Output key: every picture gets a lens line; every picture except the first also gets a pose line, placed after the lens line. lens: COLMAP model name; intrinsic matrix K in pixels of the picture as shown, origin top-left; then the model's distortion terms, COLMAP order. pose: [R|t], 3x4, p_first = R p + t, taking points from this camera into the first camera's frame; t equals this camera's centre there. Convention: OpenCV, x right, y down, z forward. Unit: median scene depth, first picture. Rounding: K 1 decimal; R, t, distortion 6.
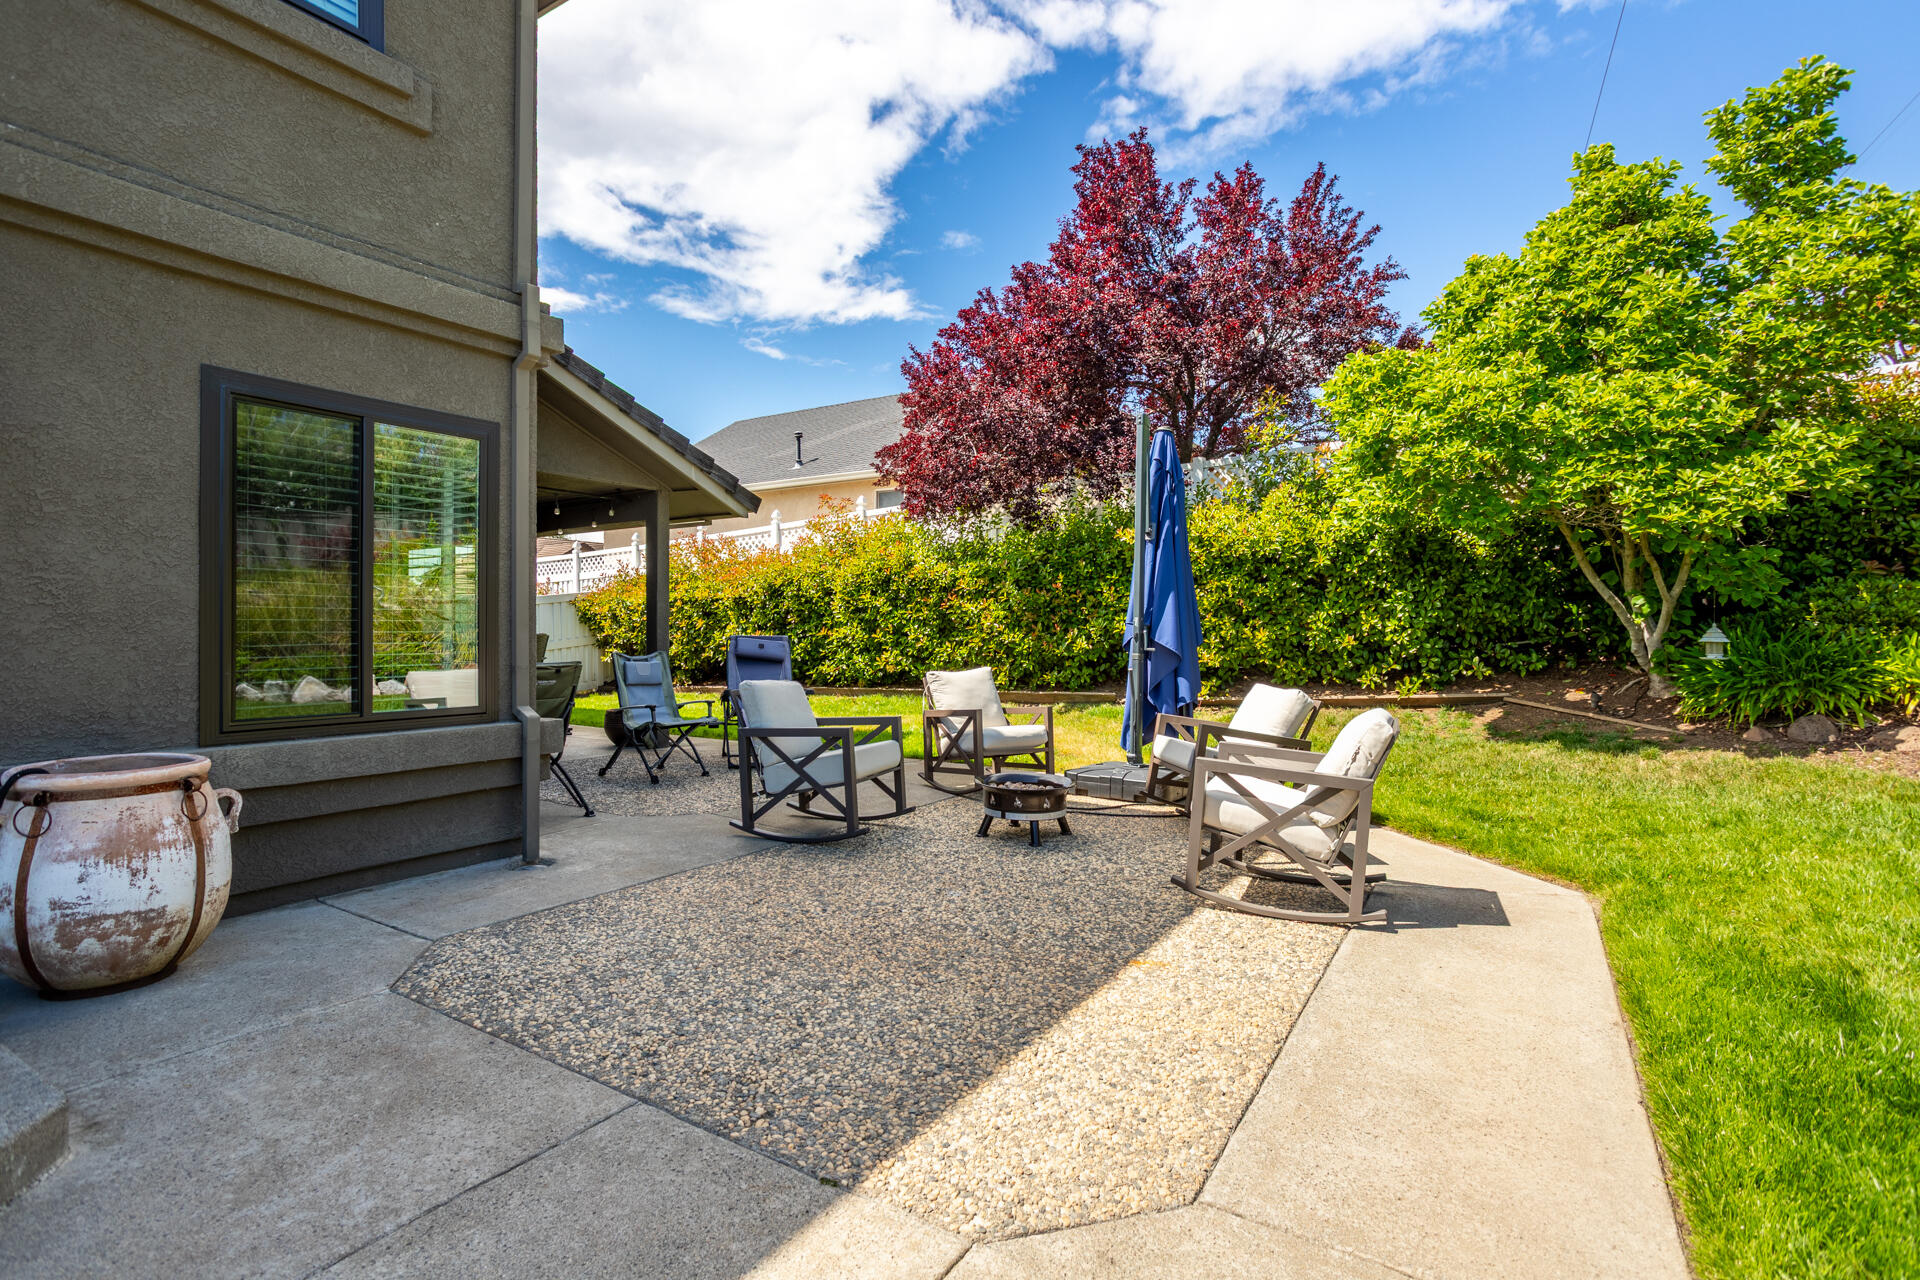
lens RADIAL K [[906.7, 0, 960.7], [0, 906.7, 636.1], [0, 0, 1]] dist [-0.019232, 0.005747]
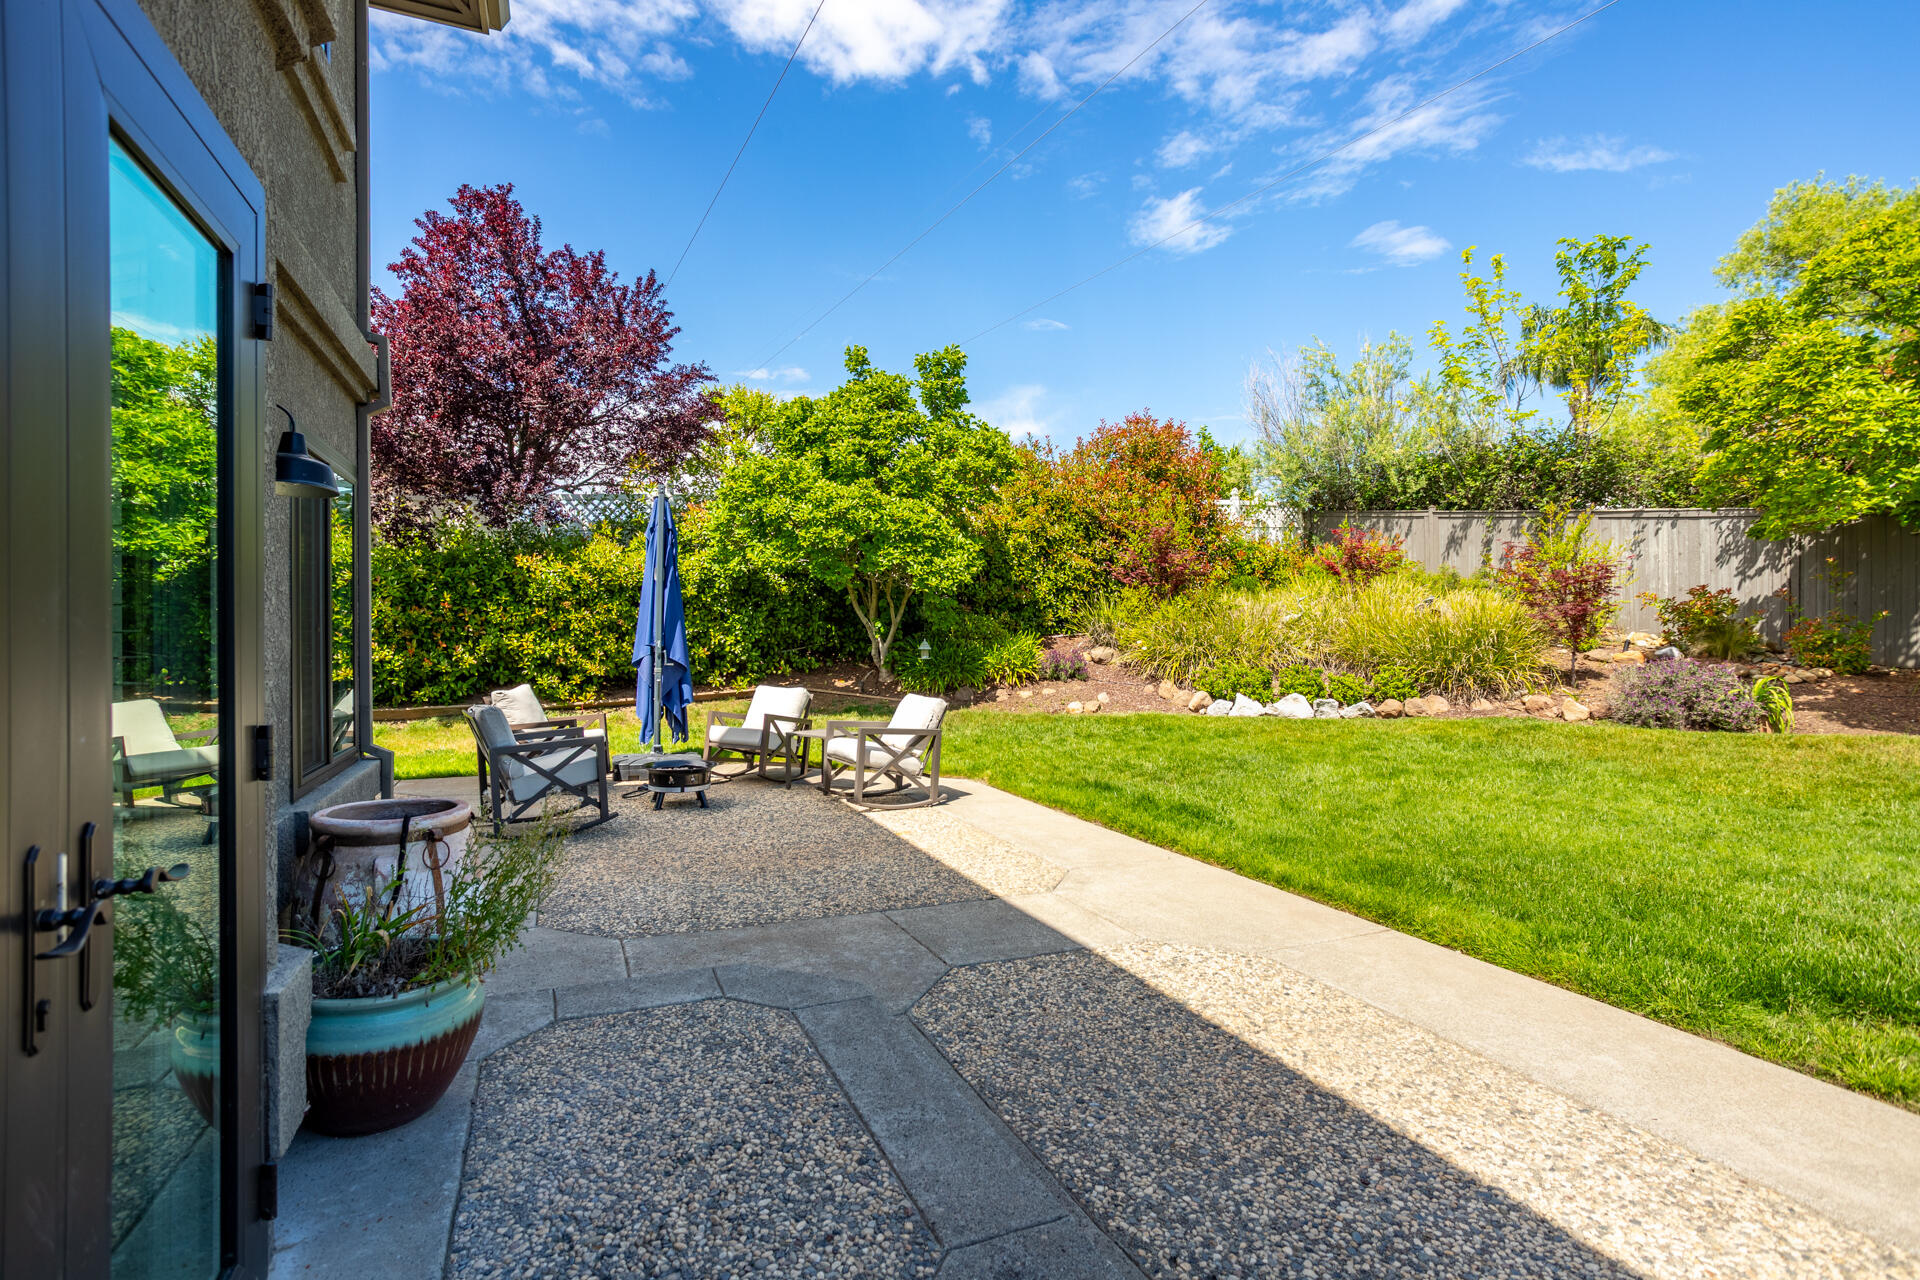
lens RADIAL K [[906.7, 0, 951.0], [0, 906.7, 627.7], [0, 0, 1]] dist [-0.019232, 0.005747]
pose [[0.567304, -0.002128, 0.823506, -0.629488], [0.009852, 0.999943, -0.004202, -0.028411], [-0.823450, 0.010497, 0.567292, -0.078957]]
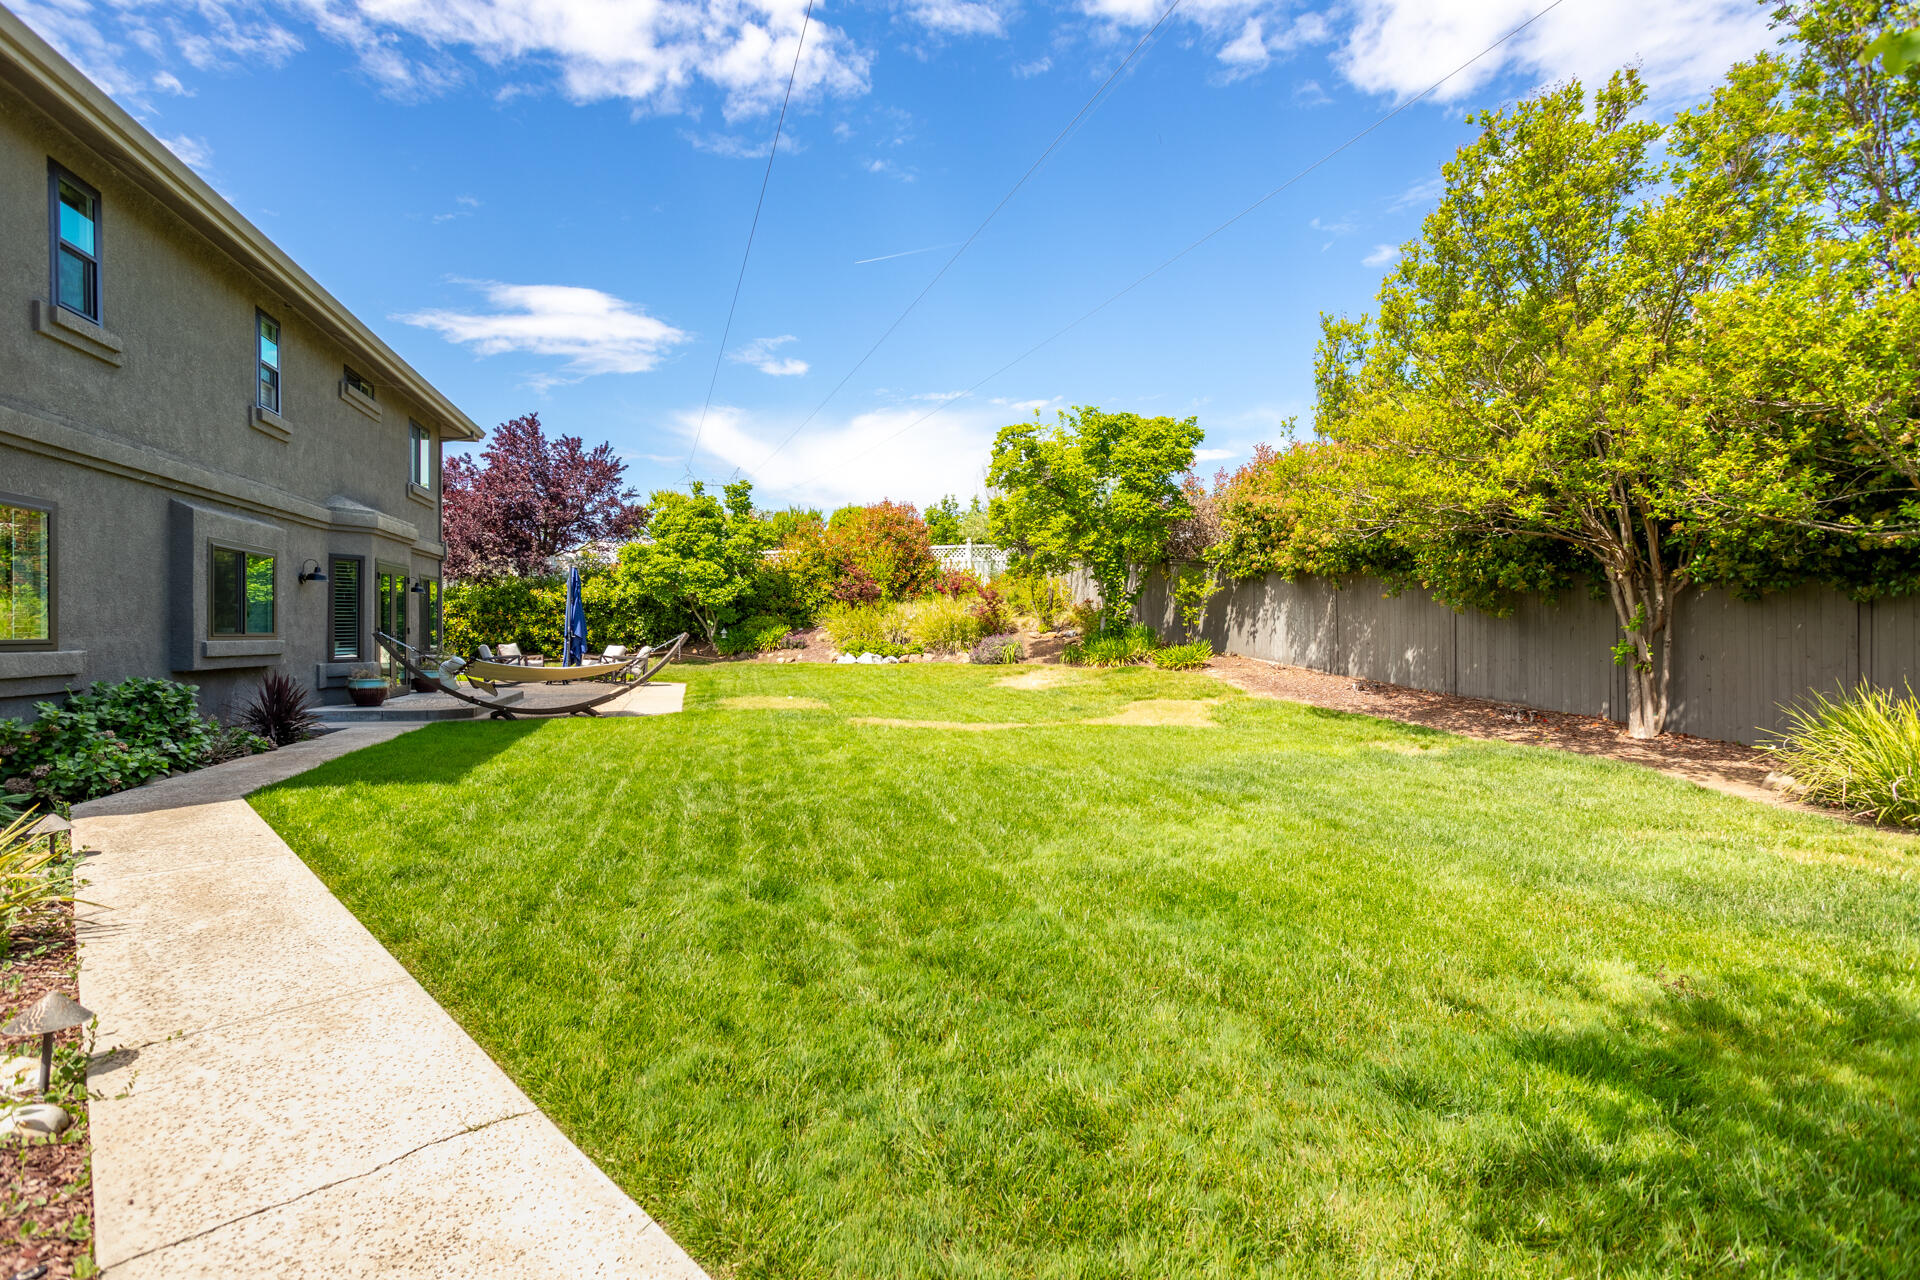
lens RADIAL K [[906.7, 0, 947.6], [0, 906.7, 633.5], [0, 0, 1]] dist [-0.019232, 0.005747]
pose [[0.681098, -0.007499, 0.732154, -1.229564], [0.011352, 0.999936, -0.000320, 0.019270], [-0.732105, 0.008530, 0.681139, -2.154893]]
